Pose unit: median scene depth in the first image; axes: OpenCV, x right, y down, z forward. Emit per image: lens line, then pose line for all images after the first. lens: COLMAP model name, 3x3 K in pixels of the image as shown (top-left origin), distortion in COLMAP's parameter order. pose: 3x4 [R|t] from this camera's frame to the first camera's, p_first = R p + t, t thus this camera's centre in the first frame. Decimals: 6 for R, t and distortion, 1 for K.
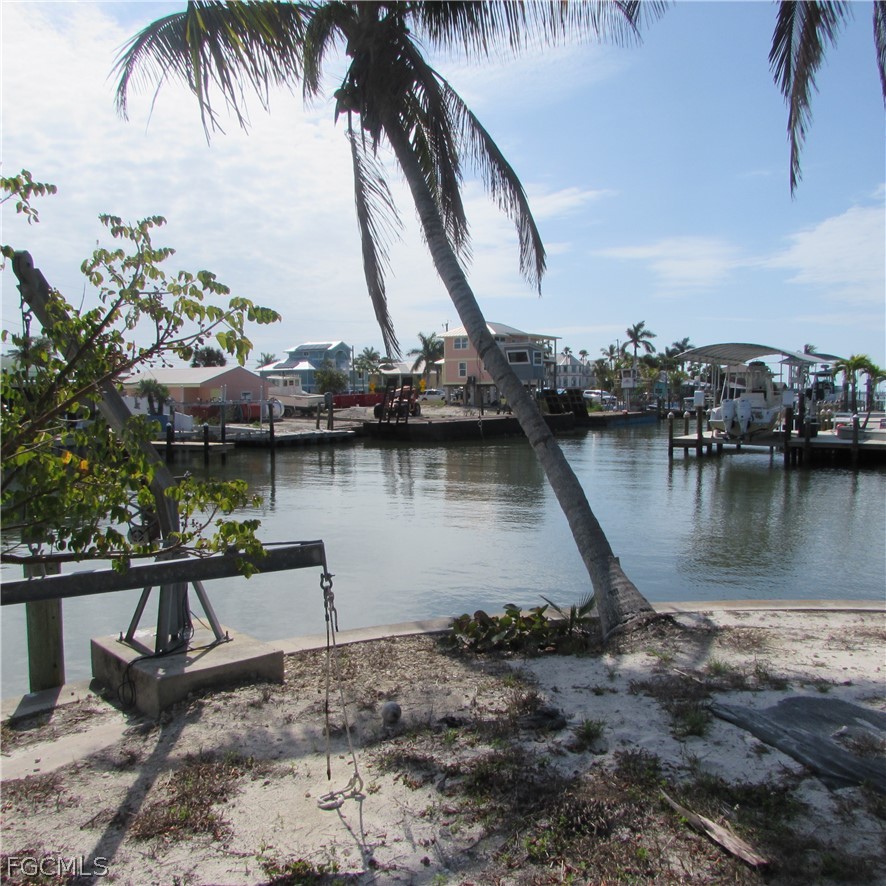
lens RADIAL K [[803.1, 0, 443.1], [0, 803.1, 456.4], [0, 0, 1]] dist [-0.135487, 0.080933]
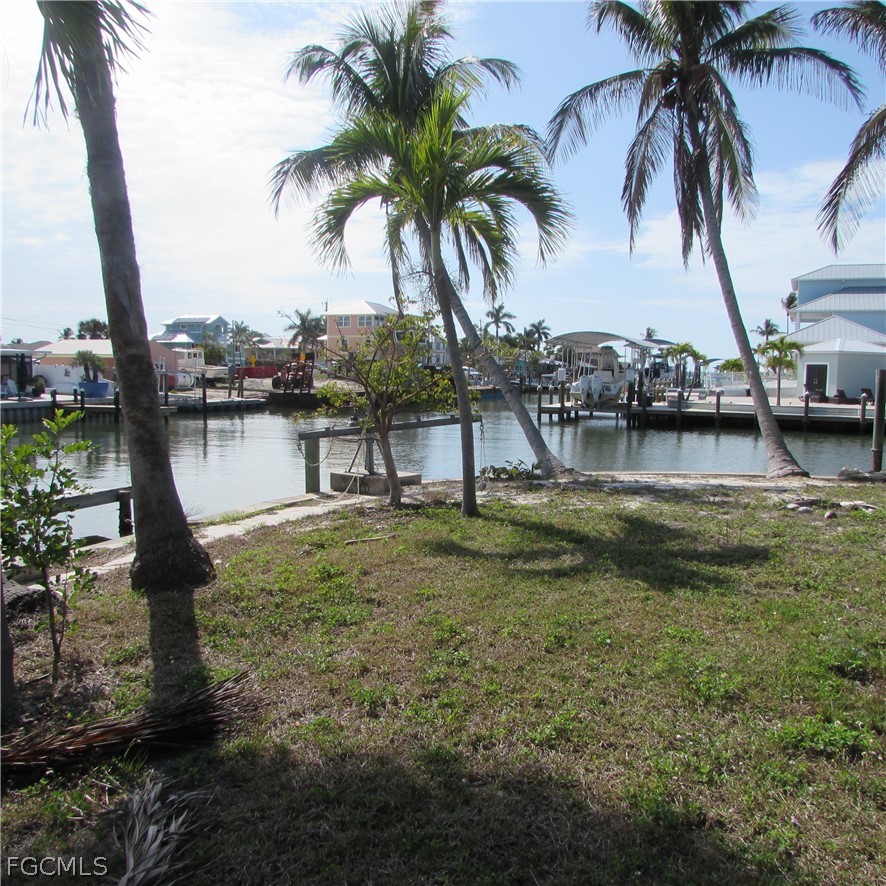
lens RADIAL K [[787.5, 0, 447.0], [0, 787.5, 469.7], [0, 0, 1]] dist [-0.074272, 0.022659]
pose [[0.983303, -0.004475, 0.181923, -0.060796], [-0.004519, 0.998789, 0.048996, 0.012240], [-0.181922, -0.049000, 0.982091, -0.145805]]
